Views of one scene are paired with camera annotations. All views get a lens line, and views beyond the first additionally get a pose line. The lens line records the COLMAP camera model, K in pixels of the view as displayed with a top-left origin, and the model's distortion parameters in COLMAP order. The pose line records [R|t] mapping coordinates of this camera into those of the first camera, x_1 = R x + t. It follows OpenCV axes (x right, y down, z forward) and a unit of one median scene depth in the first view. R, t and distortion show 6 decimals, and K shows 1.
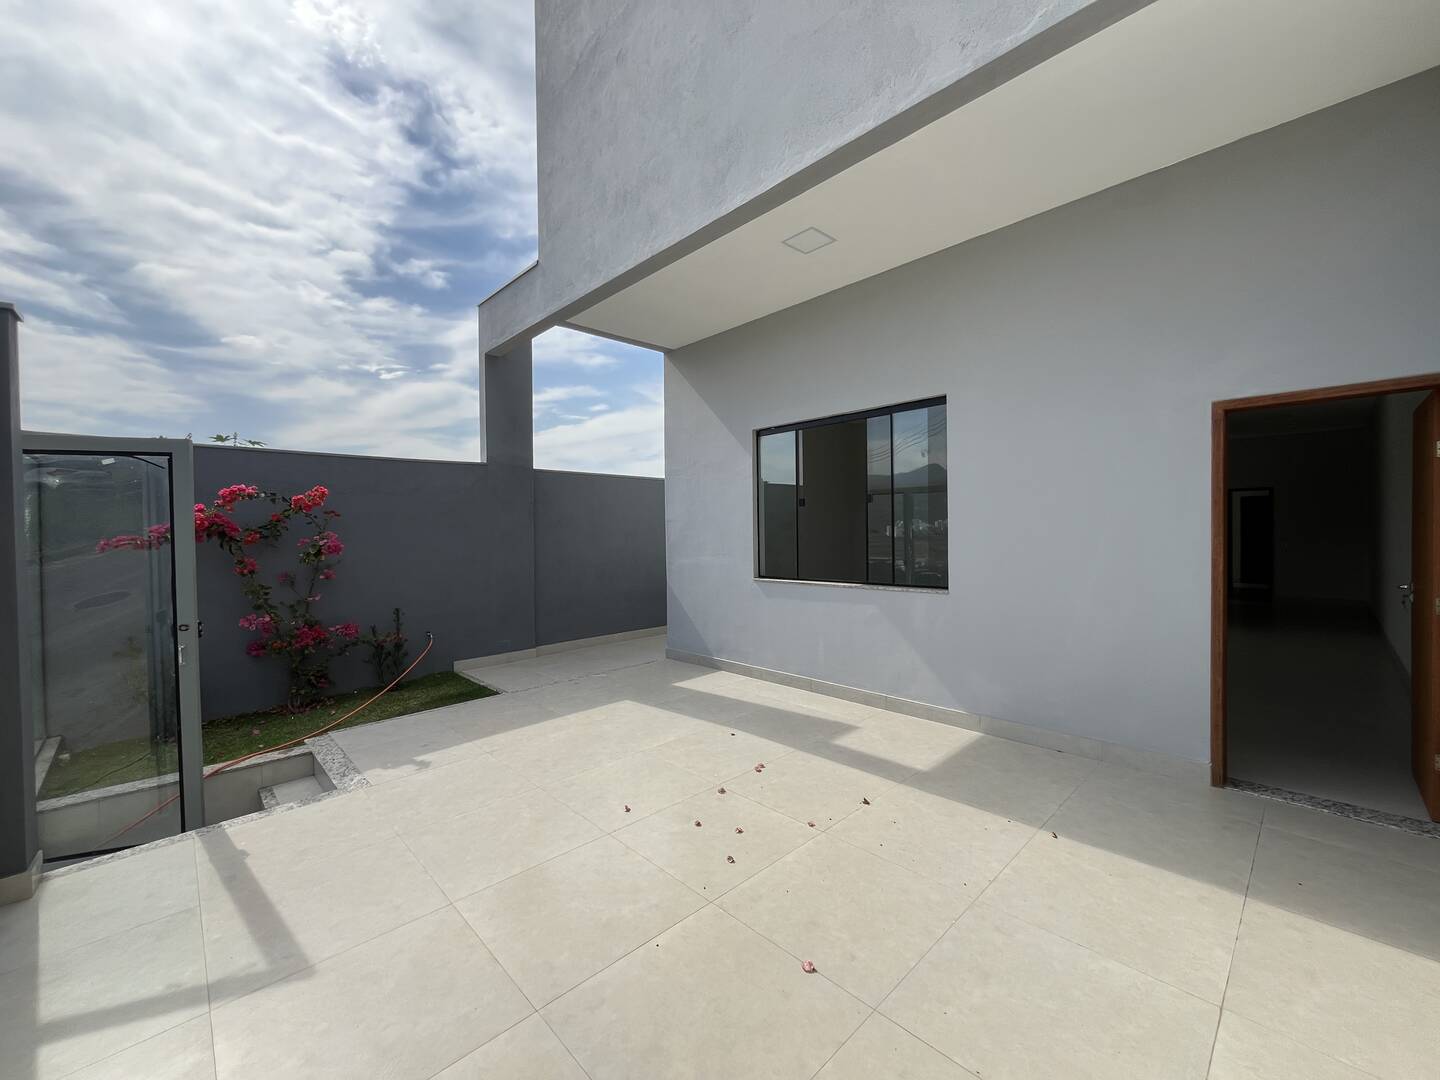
lens RADIAL K [[577.4, 0, 720.0], [0, 577.4, 540.0], [0, 0, 1]] dist [-0.008224, -0.000089]
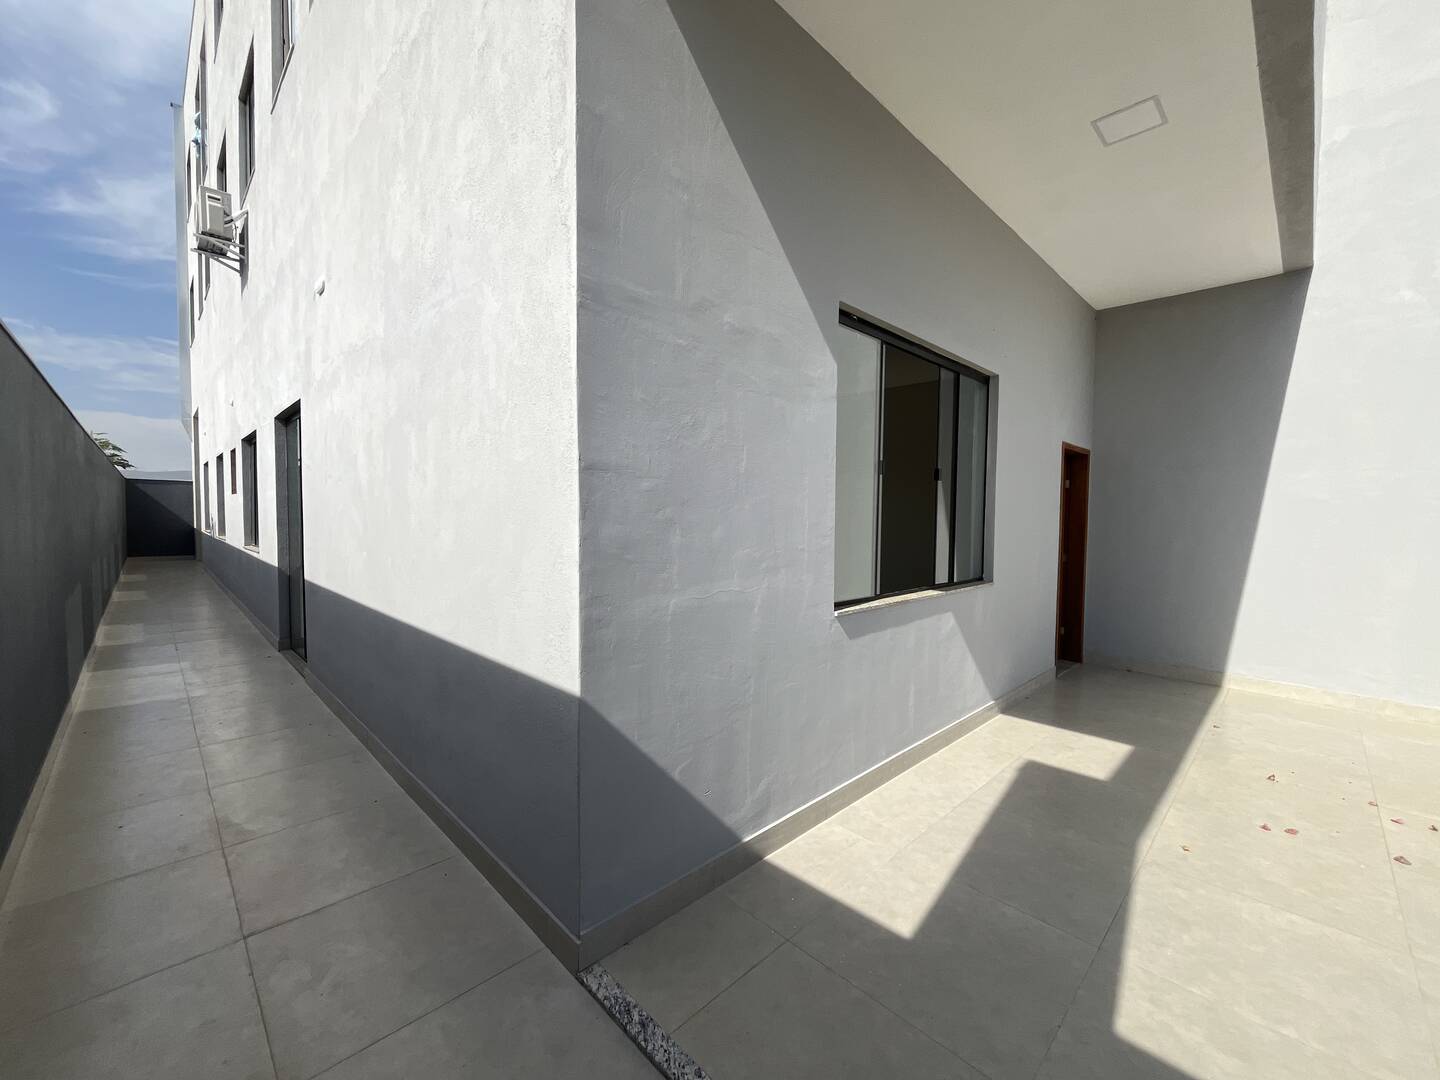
lens RADIAL K [[583.3, 0, 720.0], [0, 583.3, 540.0], [0, 0, 1]] dist [-0.000171, -0.000047]
pose [[-0.016402, -0.027014, 0.999500, -0.480743], [0.004036, 0.999625, 0.027083, -0.008307], [-0.999857, 0.004478, -0.016287, 1.240557]]
